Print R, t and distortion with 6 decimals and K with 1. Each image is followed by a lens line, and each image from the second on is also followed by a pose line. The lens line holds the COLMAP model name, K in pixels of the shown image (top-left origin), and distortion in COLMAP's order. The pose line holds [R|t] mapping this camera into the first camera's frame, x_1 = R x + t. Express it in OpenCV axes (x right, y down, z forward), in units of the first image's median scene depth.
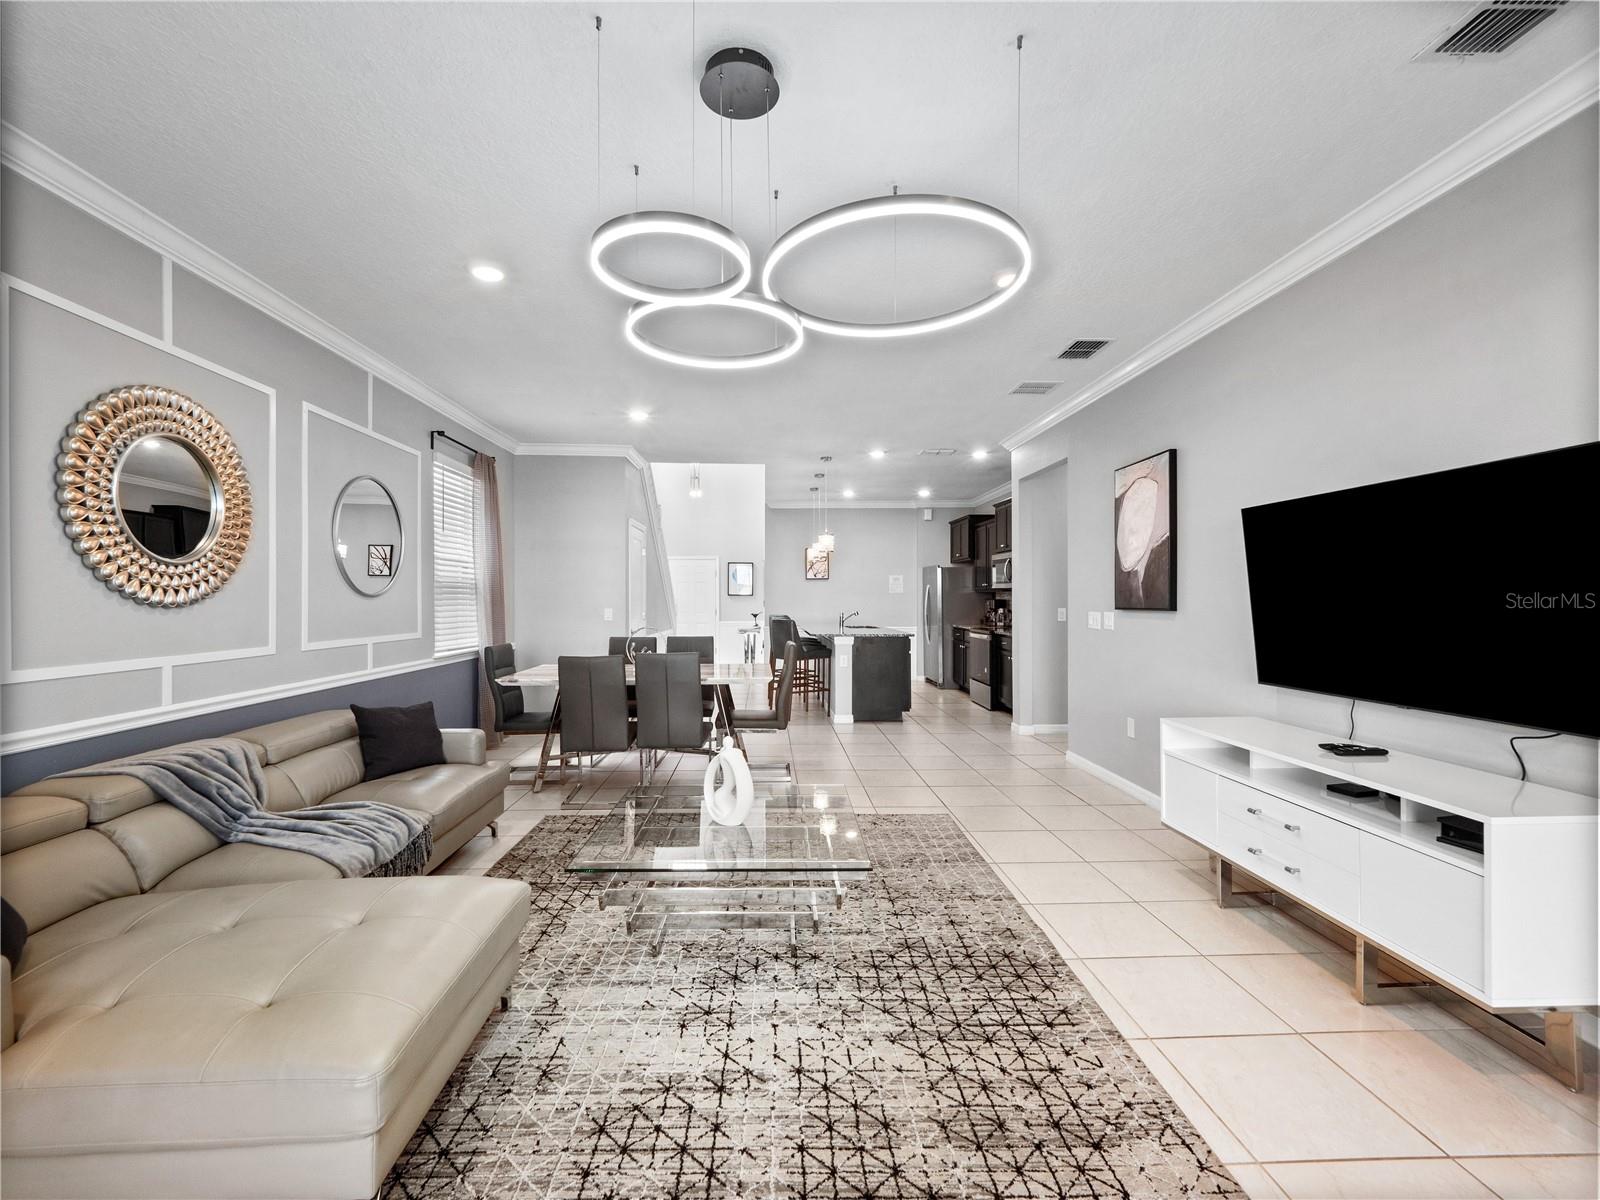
lens RADIAL K [[686.0, 0, 781.5], [0, 686.0, 592.5], [0, 0, 1]] dist [0.004718, -0.007470]
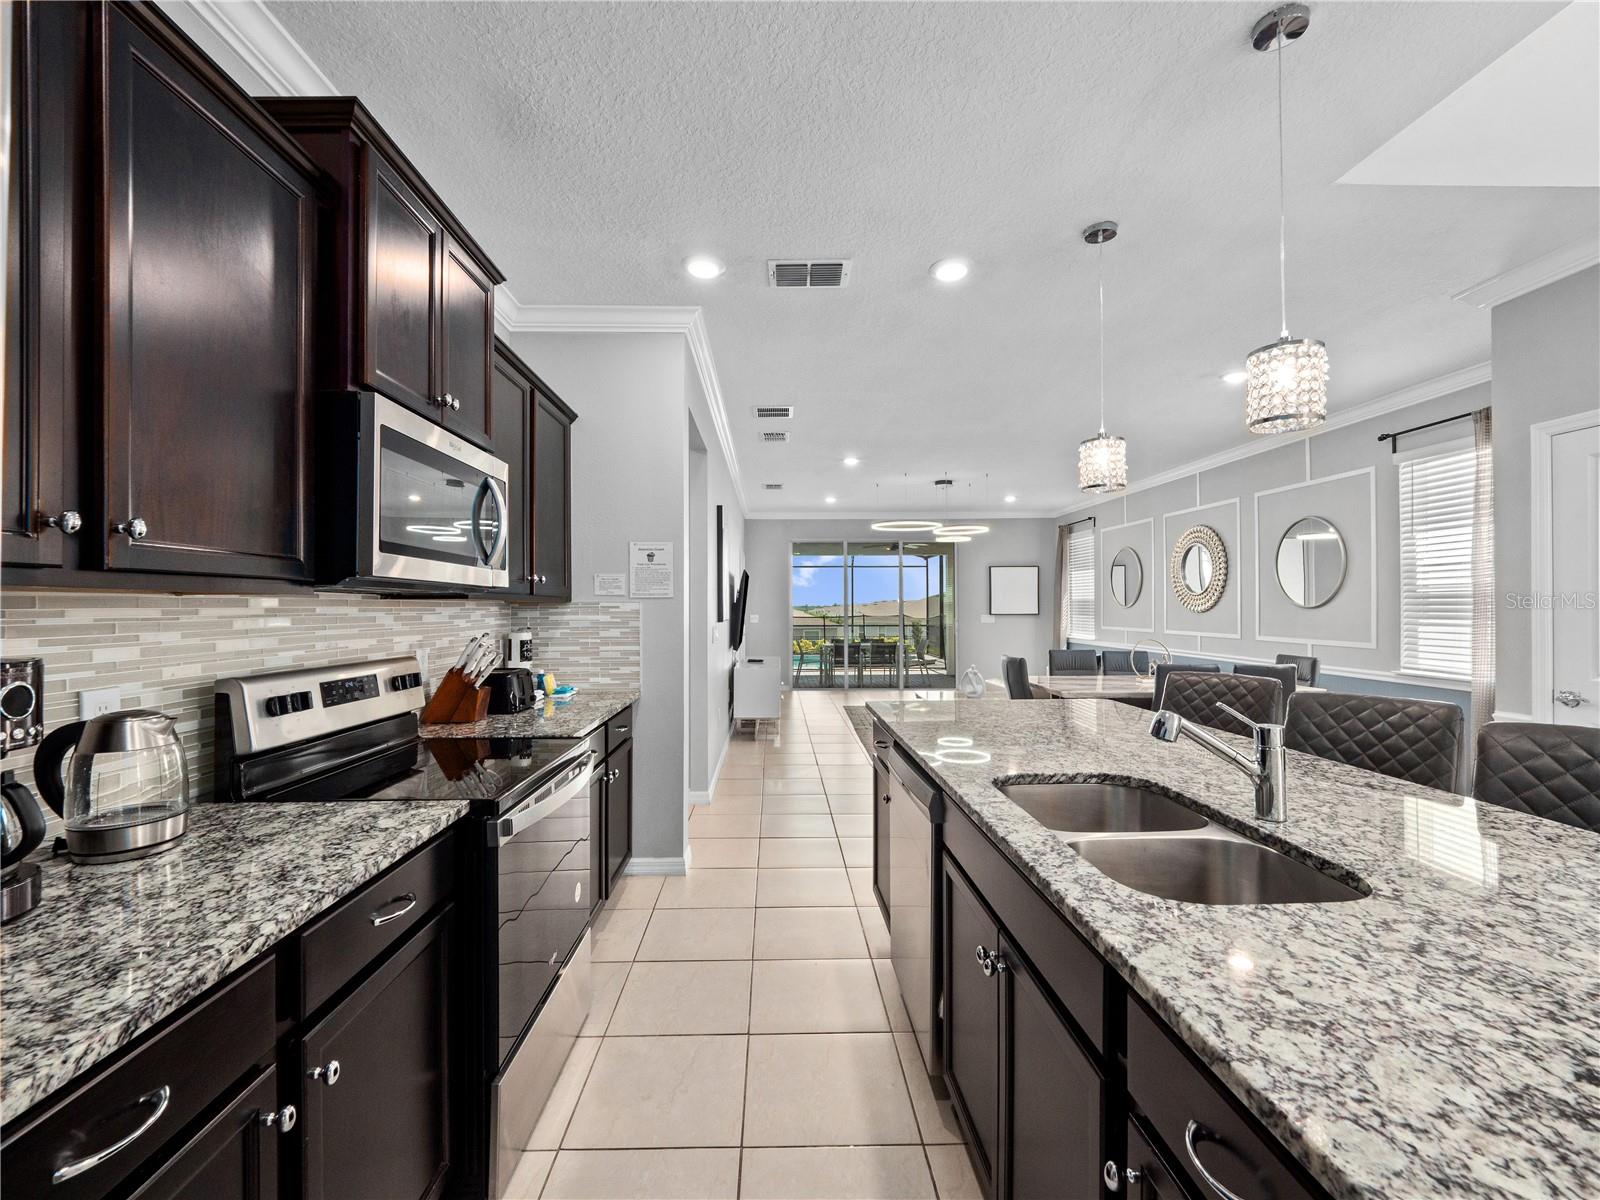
lens RADIAL K [[686.0, 0, 795.7], [0, 686.0, 598.5], [0, 0, 1]] dist [0.004718, -0.007470]
pose [[-0.999970, 0.004915, -0.006063, 0.612743], [0.005020, 0.999837, -0.017344, 0.007647], [0.005976, -0.017374, -0.999831, 3.651593]]
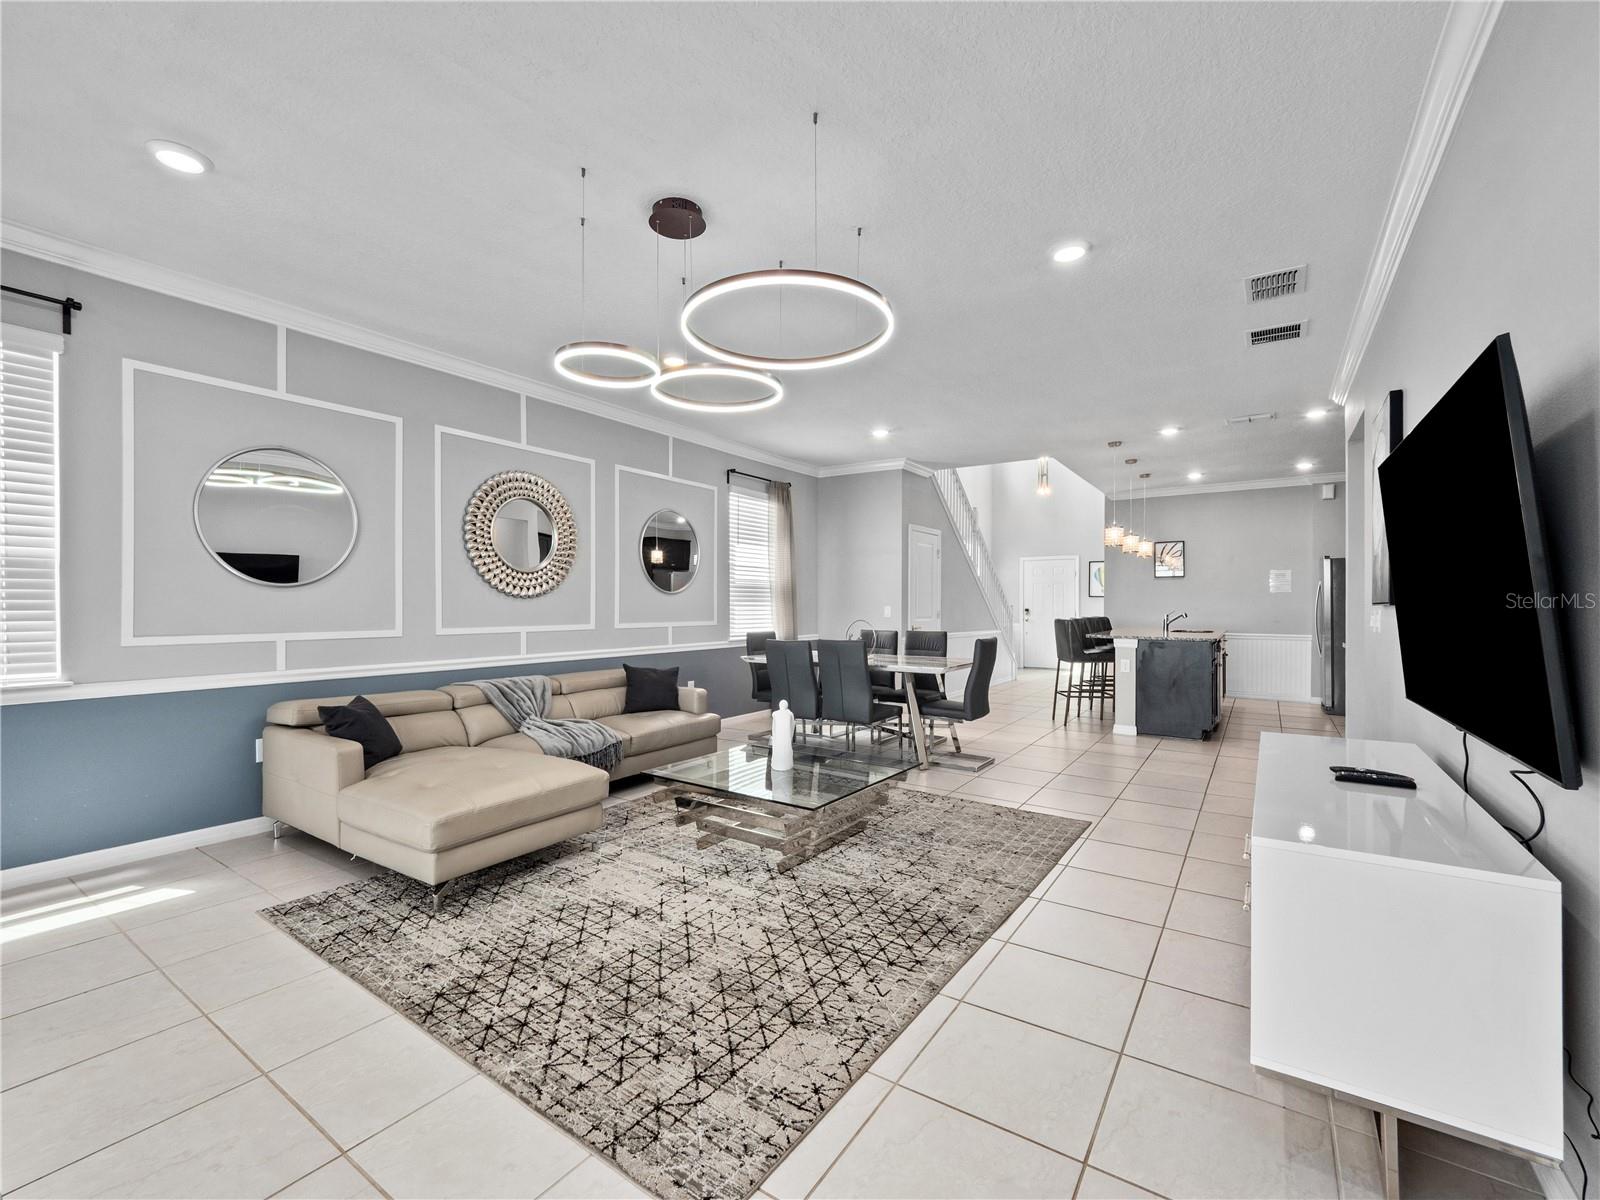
lens RADIAL K [[686.0, 0, 786.8], [0, 686.0, 601.0], [0, 0, 1]] dist [0.004718, -0.007470]
pose [[0.805527, -0.000688, -0.592559, 0.688736], [0.002754, 0.999993, 0.002581, 0.027916], [0.592553, -0.003711, 0.805523, 0.001794]]
